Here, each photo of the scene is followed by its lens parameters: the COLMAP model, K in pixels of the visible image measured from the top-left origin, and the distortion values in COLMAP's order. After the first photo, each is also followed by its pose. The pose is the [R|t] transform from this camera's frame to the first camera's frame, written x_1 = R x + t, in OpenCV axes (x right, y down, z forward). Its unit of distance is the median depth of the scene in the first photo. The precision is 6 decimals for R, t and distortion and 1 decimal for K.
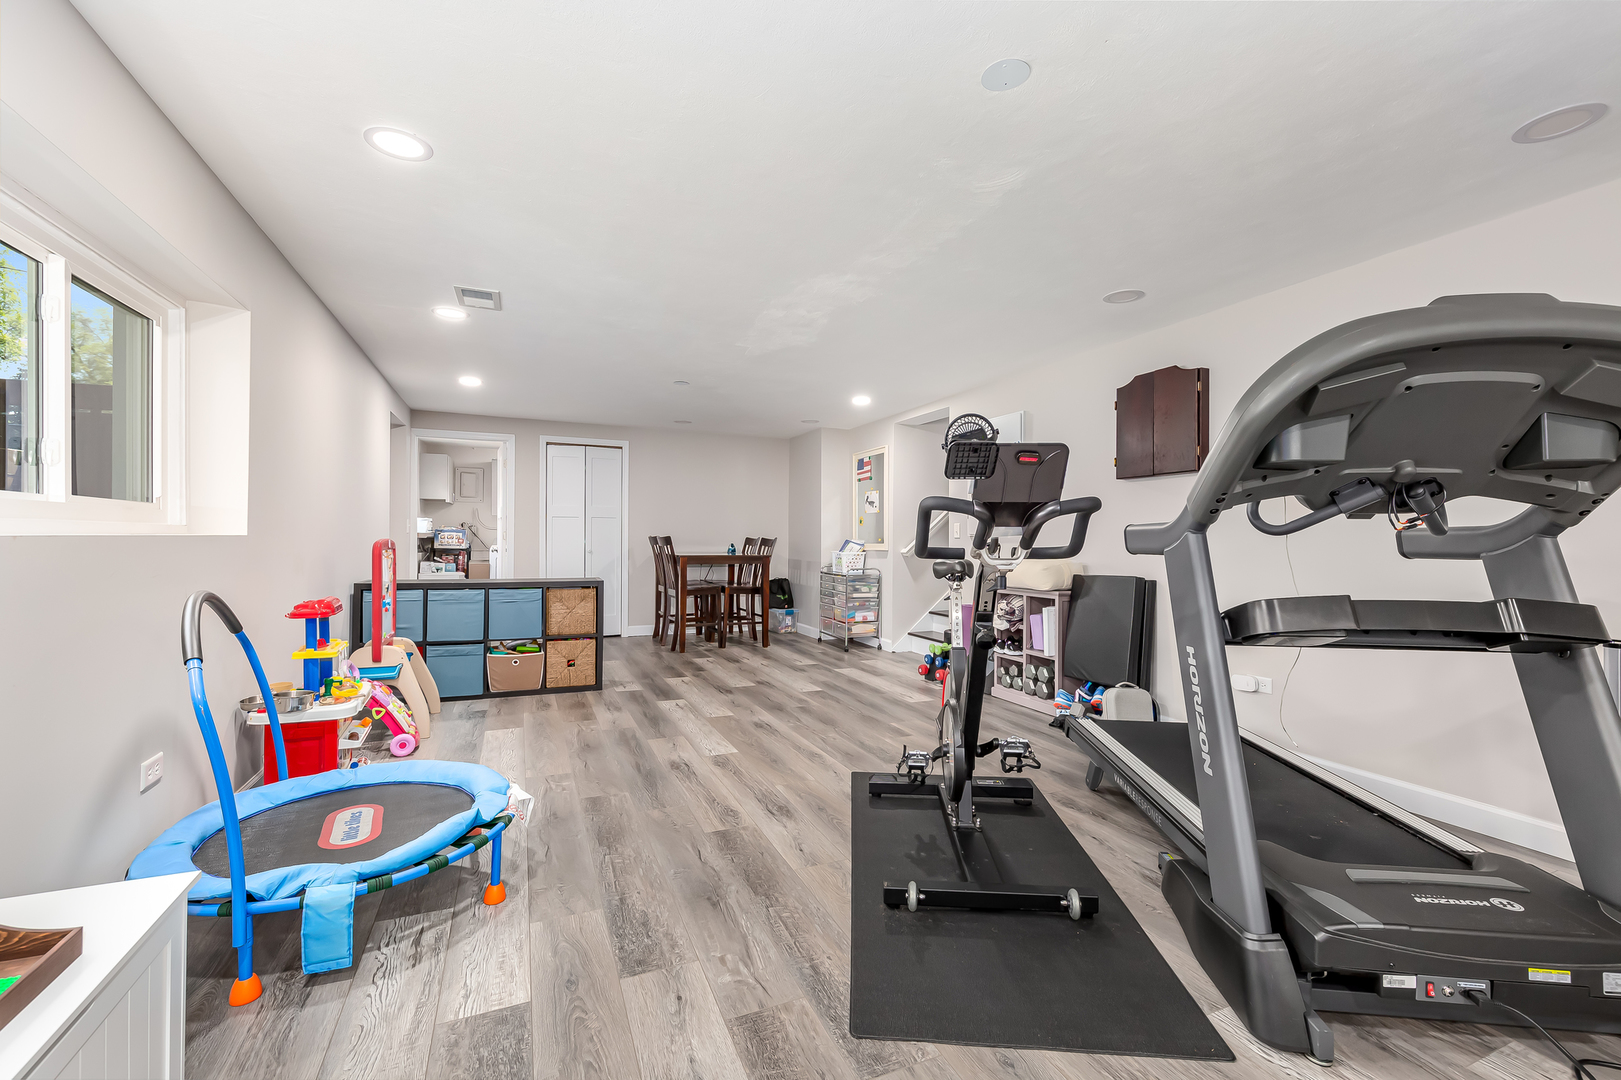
lens RADIAL K [[683.5, 0, 812.0], [0, 683.5, 538.6], [0, 0, 1]] dist [0.004717, -0.001042]
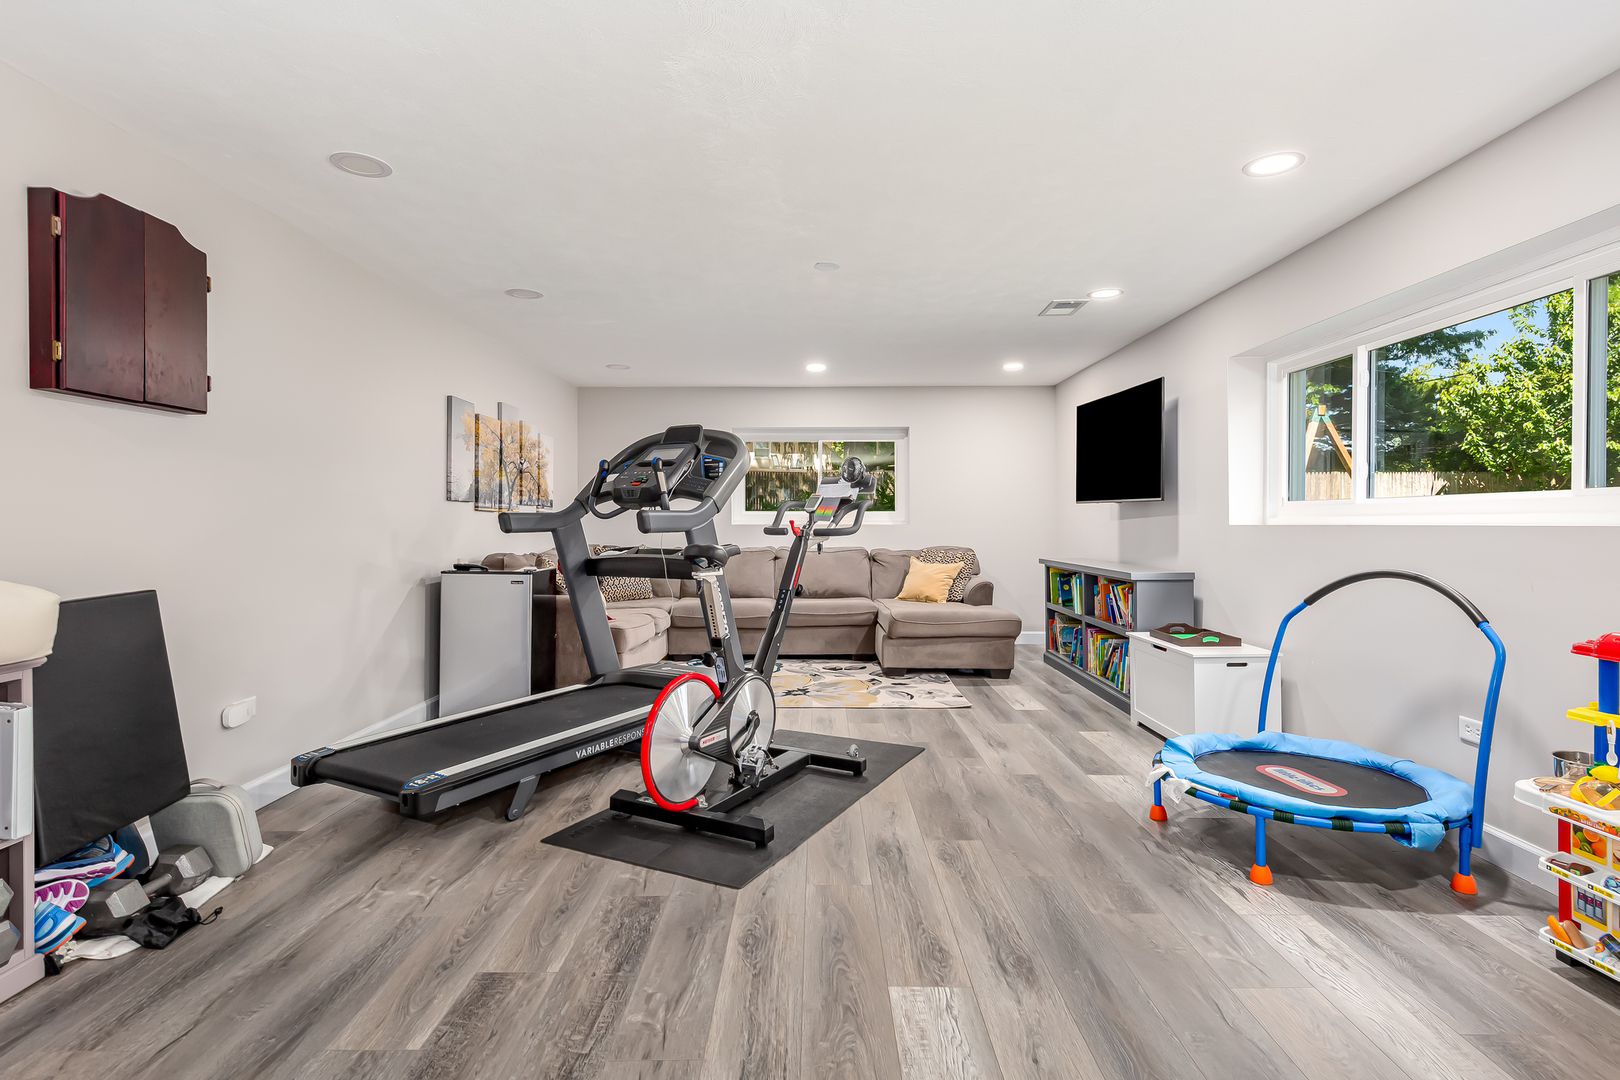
lens RADIAL K [[753.6, 0, 810.5], [0, 753.6, 539.0], [0, 0, 1]] dist [0.004903, 0.000291]
pose [[-0.910612, -0.013832, 0.413032, -0.333434], [-0.006170, 0.999783, 0.019878, -0.001378], [-0.413217, 0.015553, -0.910500, 1.858216]]
